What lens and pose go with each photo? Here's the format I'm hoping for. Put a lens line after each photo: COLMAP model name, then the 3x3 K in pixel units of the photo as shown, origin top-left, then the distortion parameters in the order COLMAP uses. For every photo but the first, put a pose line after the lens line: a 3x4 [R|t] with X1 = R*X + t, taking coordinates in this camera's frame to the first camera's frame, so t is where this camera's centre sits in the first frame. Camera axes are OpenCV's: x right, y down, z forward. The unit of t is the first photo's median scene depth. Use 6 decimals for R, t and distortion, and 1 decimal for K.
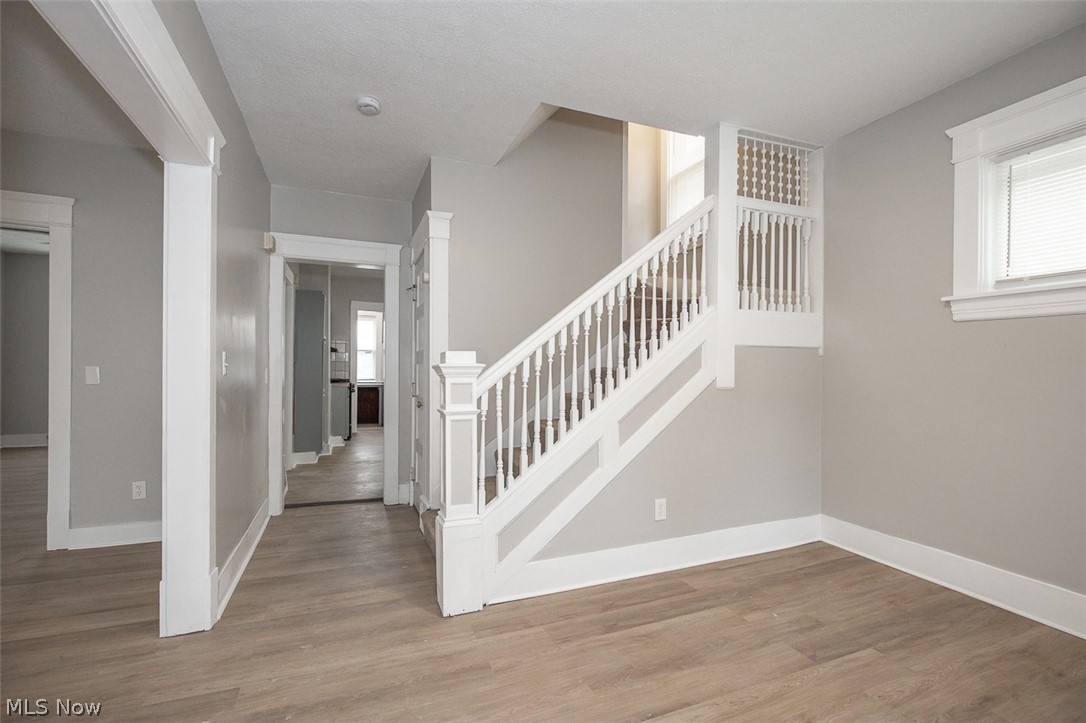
lens RADIAL K [[501.2, 0, 542.6], [0, 501.2, 368.1], [0, 0, 1]] dist [-0.007740, 0.001899]
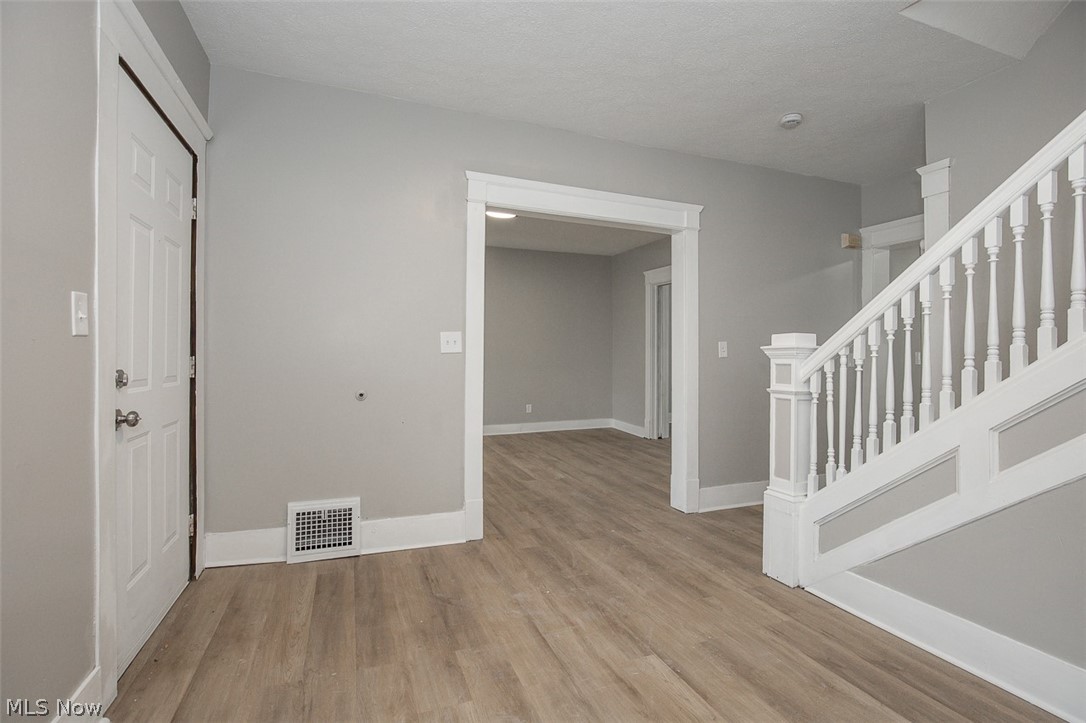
lens RADIAL K [[501.2, 0, 541.5], [0, 501.2, 360.9], [0, 0, 1]] dist [-0.007740, 0.001899]
pose [[-0.012798, 0.001373, -0.999917, 0.917736], [-0.000530, 0.999999, 0.001380, 0.023311], [0.999918, 0.000547, -0.012797, 0.516478]]
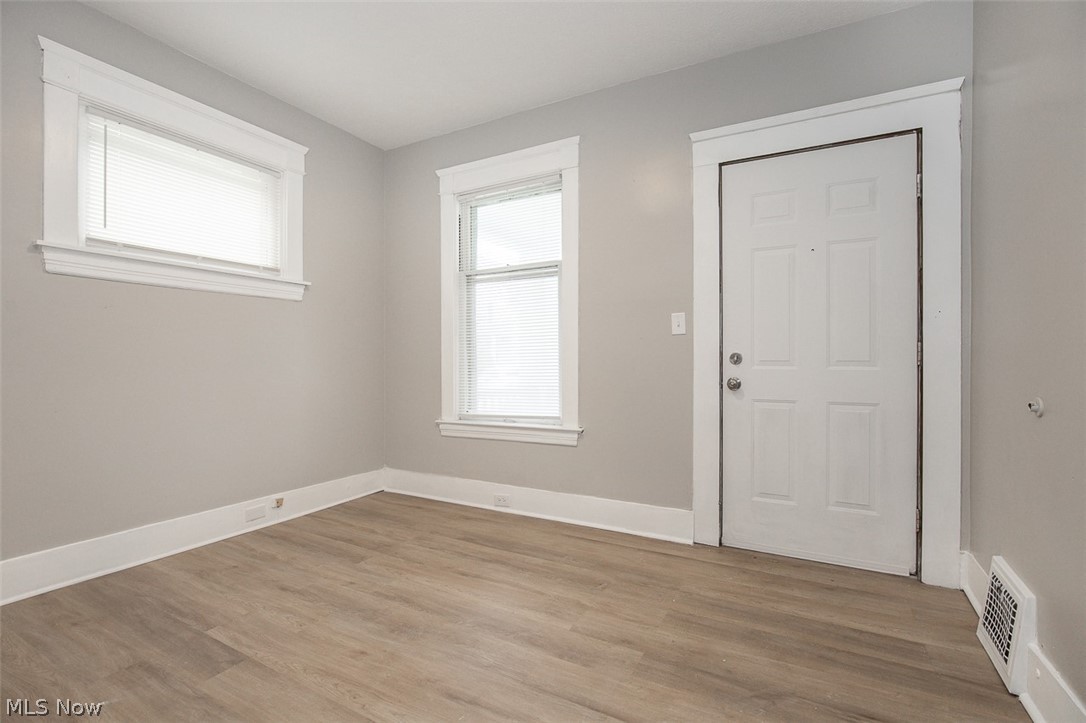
lens RADIAL K [[501.2, 0, 542.7], [0, 501.2, 354.4], [0, 0, 1]] dist [-0.007740, 0.001899]
pose [[-0.632912, -0.004077, 0.774213, -0.383378], [-0.006182, 0.999981, 0.000211, 0.043218], [-0.774199, -0.004653, -0.632925, 0.967290]]
